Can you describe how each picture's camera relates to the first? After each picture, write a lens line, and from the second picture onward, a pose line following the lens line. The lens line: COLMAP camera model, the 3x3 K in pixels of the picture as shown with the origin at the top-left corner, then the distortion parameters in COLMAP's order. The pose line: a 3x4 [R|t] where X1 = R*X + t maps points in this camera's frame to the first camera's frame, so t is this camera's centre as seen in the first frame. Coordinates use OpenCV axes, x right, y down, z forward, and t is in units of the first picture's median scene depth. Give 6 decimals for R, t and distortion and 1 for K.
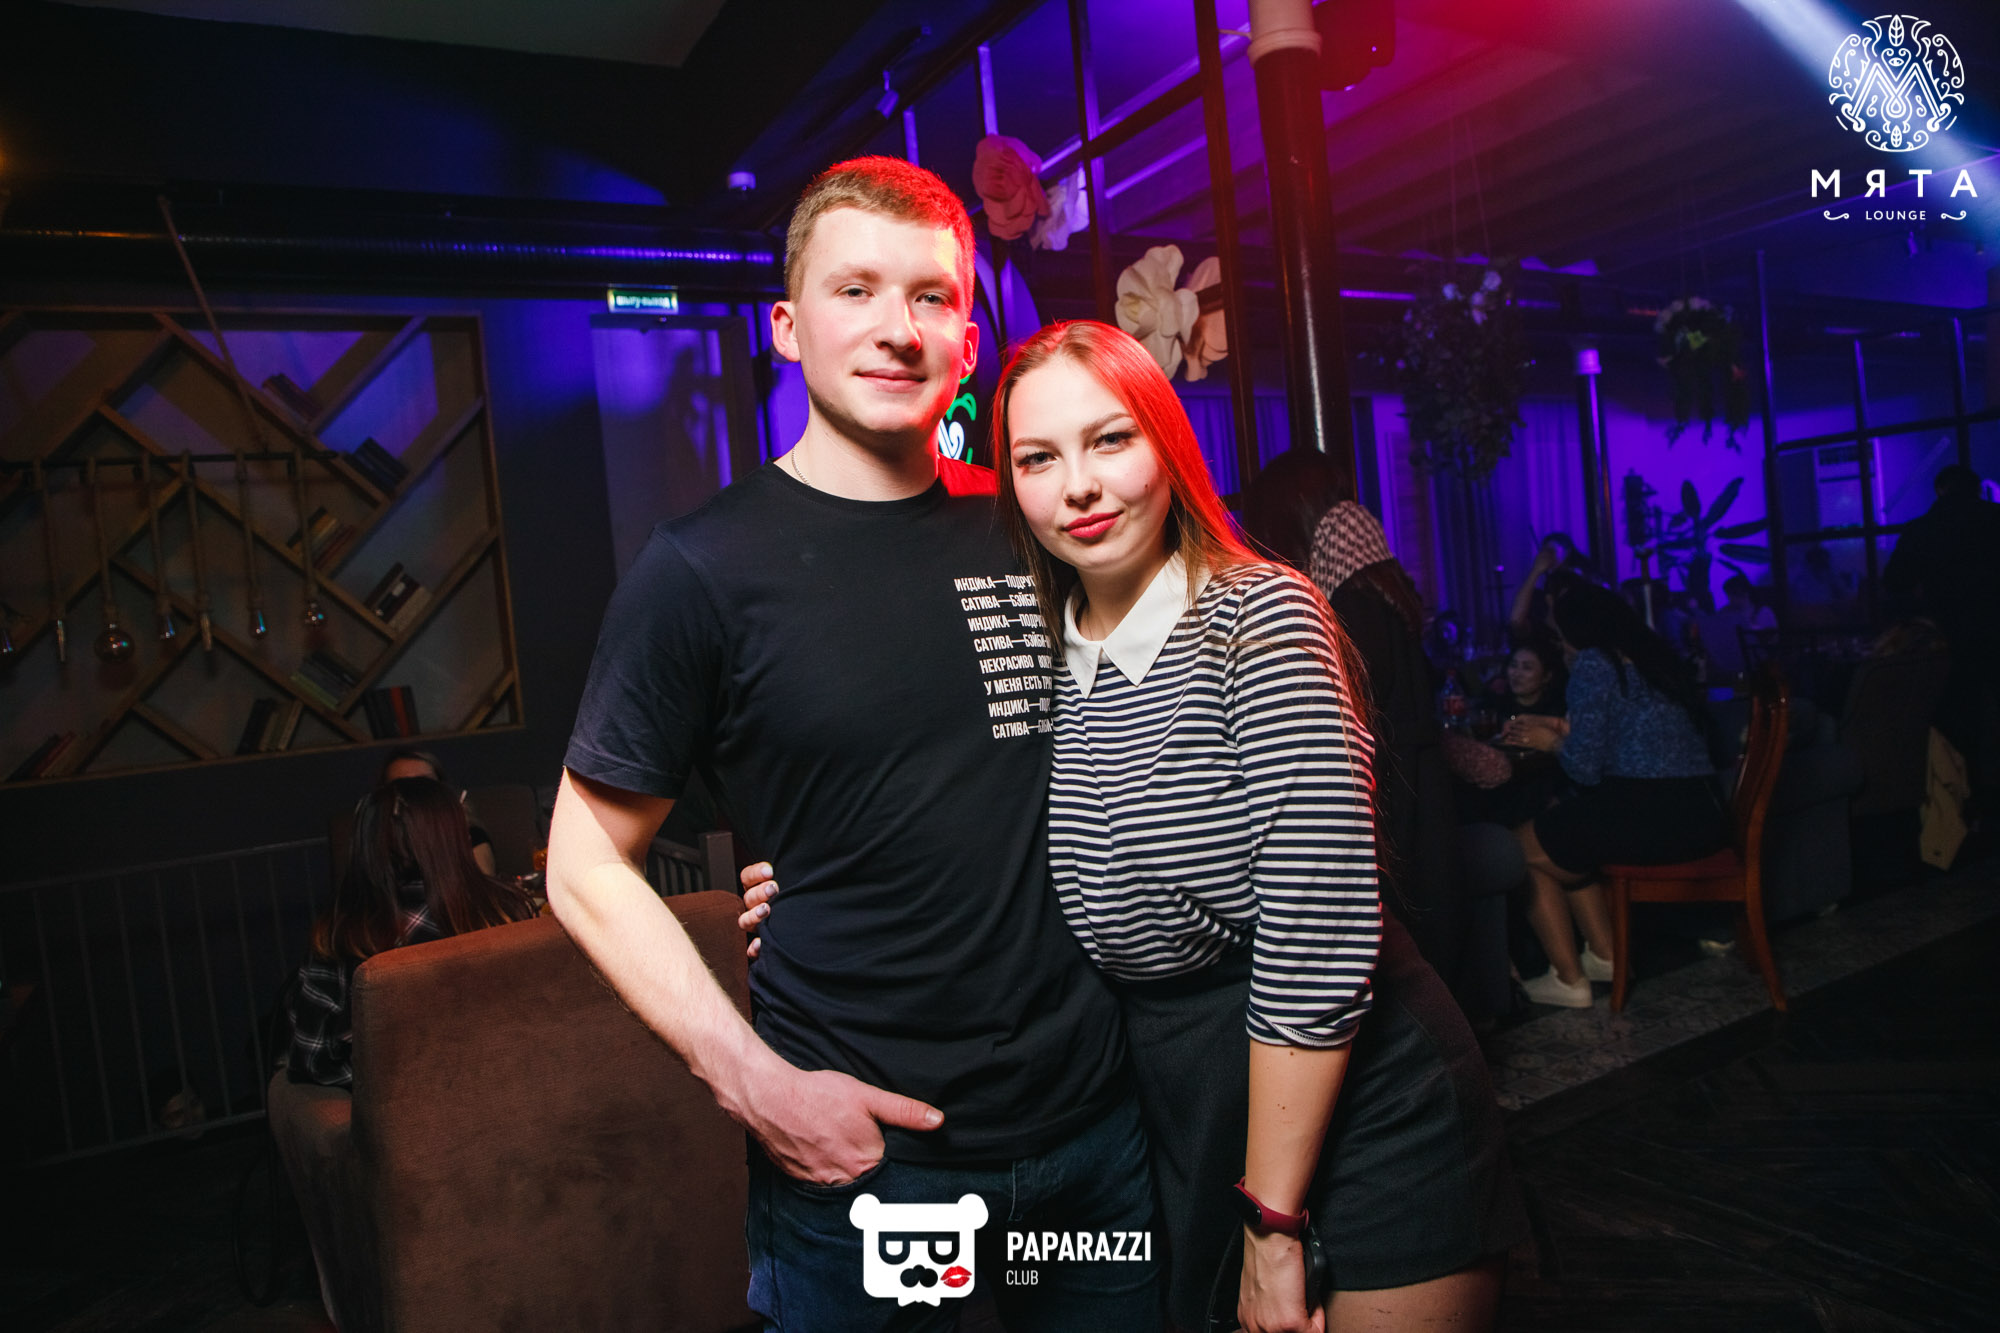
lens RADIAL K [[1384.8, 0, 1000.0], [0, 1384.8, 666.5], [0, 0, 1]] dist [-0.061913, 0.042588]
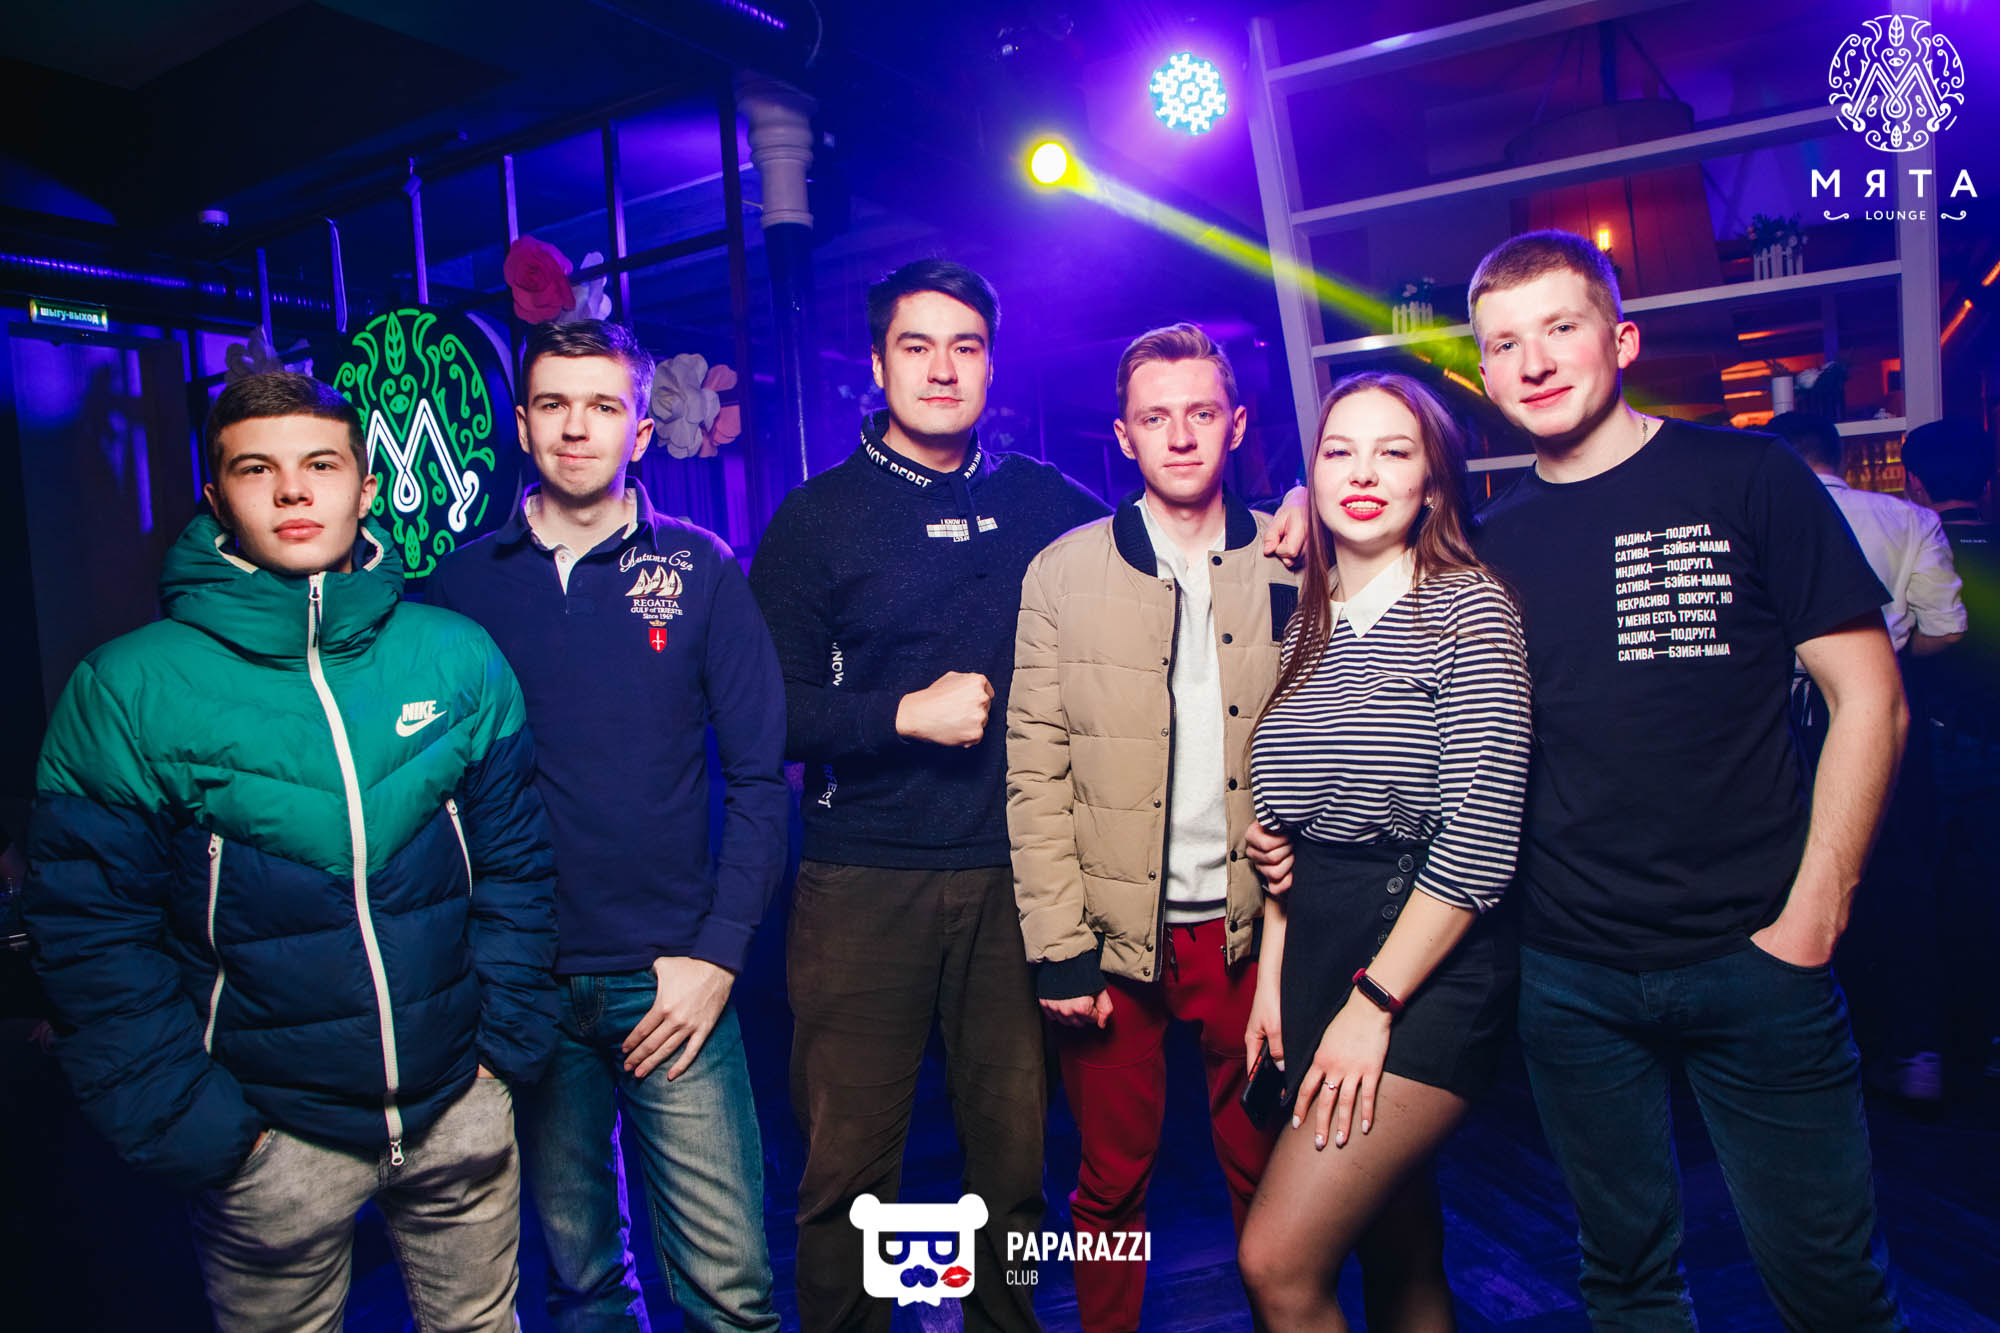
lens RADIAL K [[1384.8, 0, 1000.0], [0, 1384.8, 666.5], [0, 0, 1]] dist [-0.061913, 0.042588]
pose [[0.874922, 0.011006, 0.484139, -0.162991], [0.006087, 0.999413, -0.033718, 0.022539], [-0.484226, 0.032448, 0.874341, -0.172288]]
